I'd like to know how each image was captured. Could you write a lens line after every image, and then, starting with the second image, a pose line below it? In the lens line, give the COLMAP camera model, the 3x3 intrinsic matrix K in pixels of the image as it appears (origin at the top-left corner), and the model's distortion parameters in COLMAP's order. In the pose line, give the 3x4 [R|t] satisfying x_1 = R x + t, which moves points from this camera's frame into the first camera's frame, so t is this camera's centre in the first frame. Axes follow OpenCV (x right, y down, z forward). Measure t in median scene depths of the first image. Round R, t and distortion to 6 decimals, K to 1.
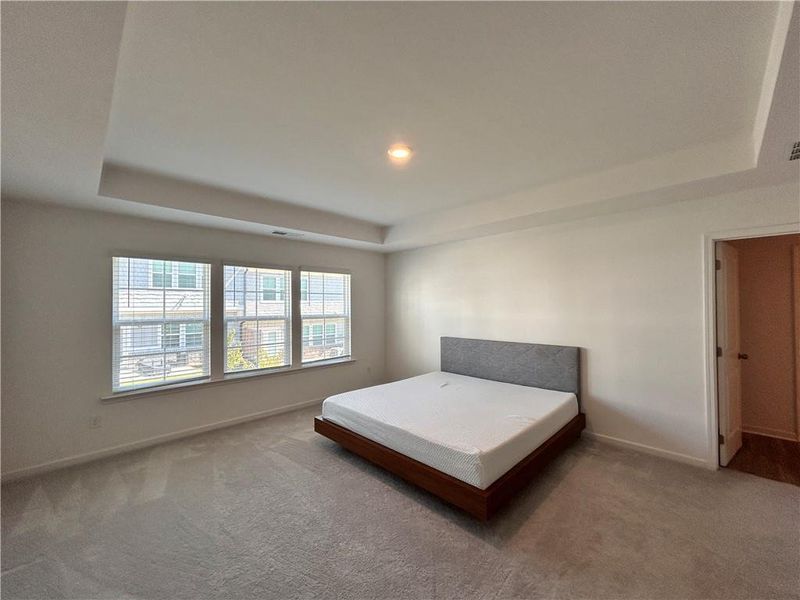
lens RADIAL K [[320.1, 0, 397.5], [0, 320.1, 298.3], [0, 0, 1]] dist [-0.002115, 0.000566]
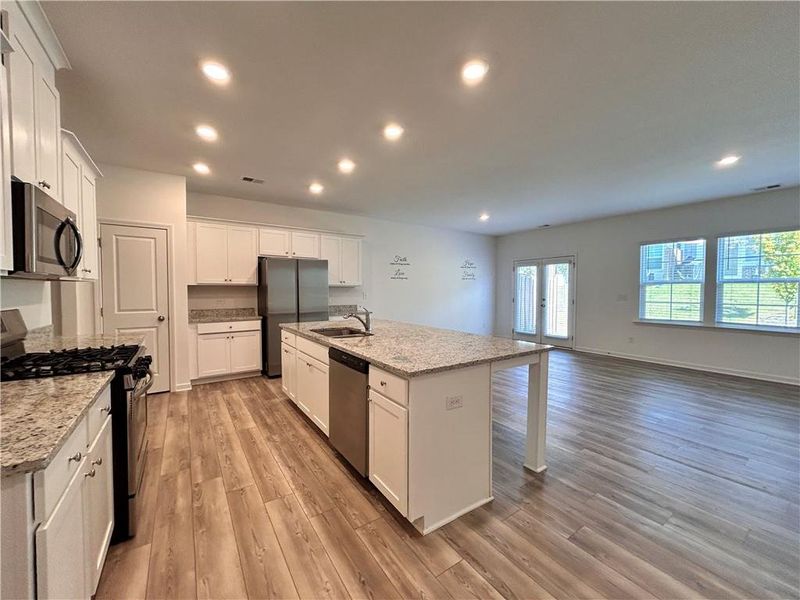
lens RADIAL K [[320.1, 0, 401.8], [0, 320.1, 299.5], [0, 0, 1]] dist [-0.002115, 0.000566]
pose [[-0.148252, 0.032057, -0.988430, 0.717507], [0.015952, 0.999422, 0.030020, 0.065022], [0.988821, -0.011317, -0.148678, -0.043456]]
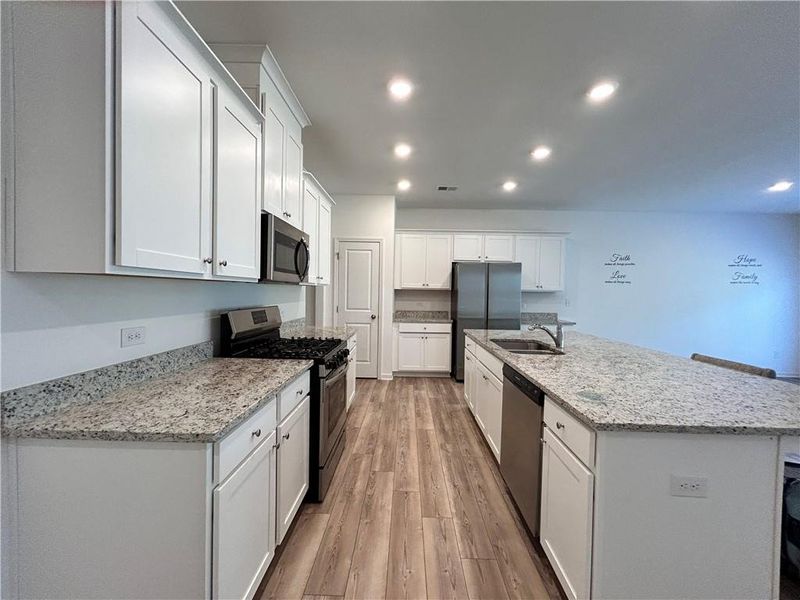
lens RADIAL K [[320.1, 0, 401.7], [0, 320.1, 299.8], [0, 0, 1]] dist [-0.002115, 0.000566]
pose [[-0.695113, 0.007302, -0.718864, 0.650838], [-0.004478, 0.999885, 0.014486, 0.061860], [0.718887, 0.013288, -0.695000, -0.030202]]
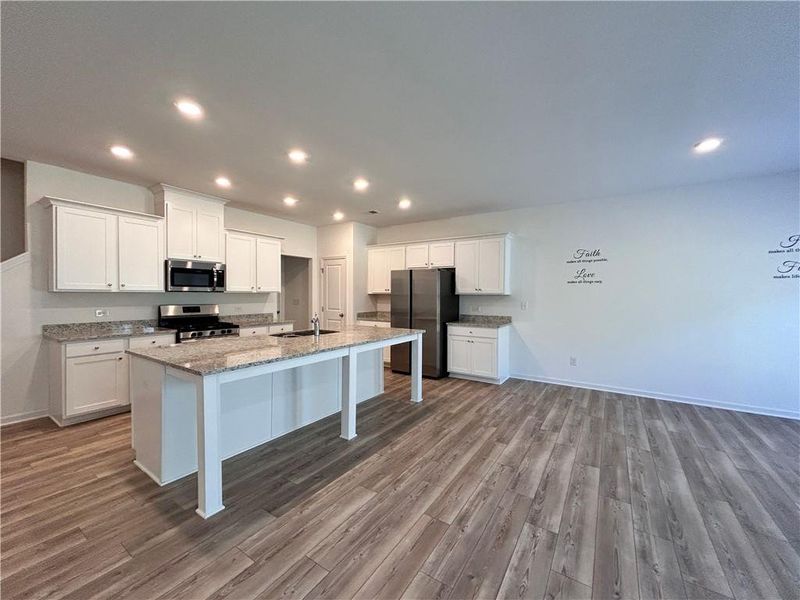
lens RADIAL K [[320.1, 0, 402.5], [0, 320.1, 300.0], [0, 0, 1]] dist [-0.002115, 0.000566]
pose [[-0.971369, -0.000062, -0.237574, 0.098159], [-0.000343, 0.999999, 0.001141, 0.065659], [0.237574, 0.001190, -0.971369, 0.517583]]
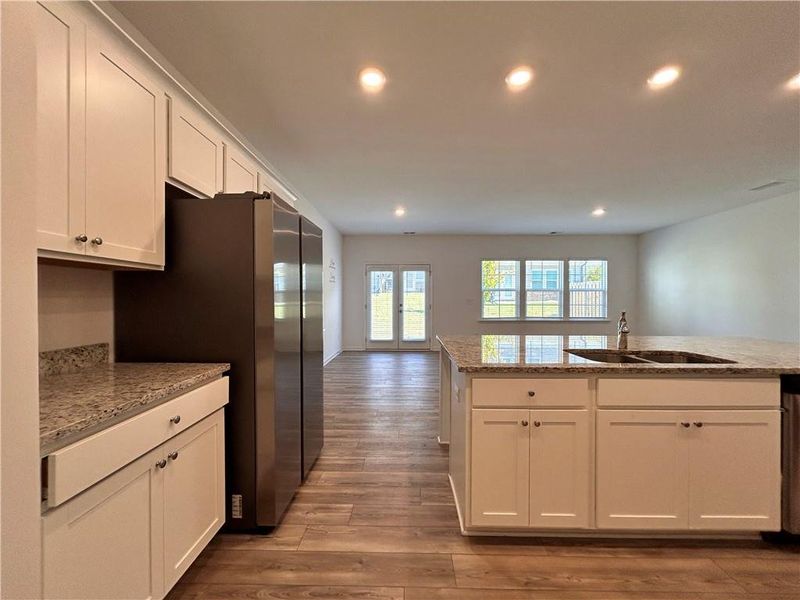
lens RADIAL K [[320.1, 0, 401.6], [0, 320.1, 297.9], [0, 0, 1]] dist [-0.002115, 0.000566]
pose [[0.718978, 0.001009, -0.695033, 0.195565], [0.009536, 0.999891, 0.011316, 0.069986], [0.694968, -0.014764, 0.718889, -0.695512]]
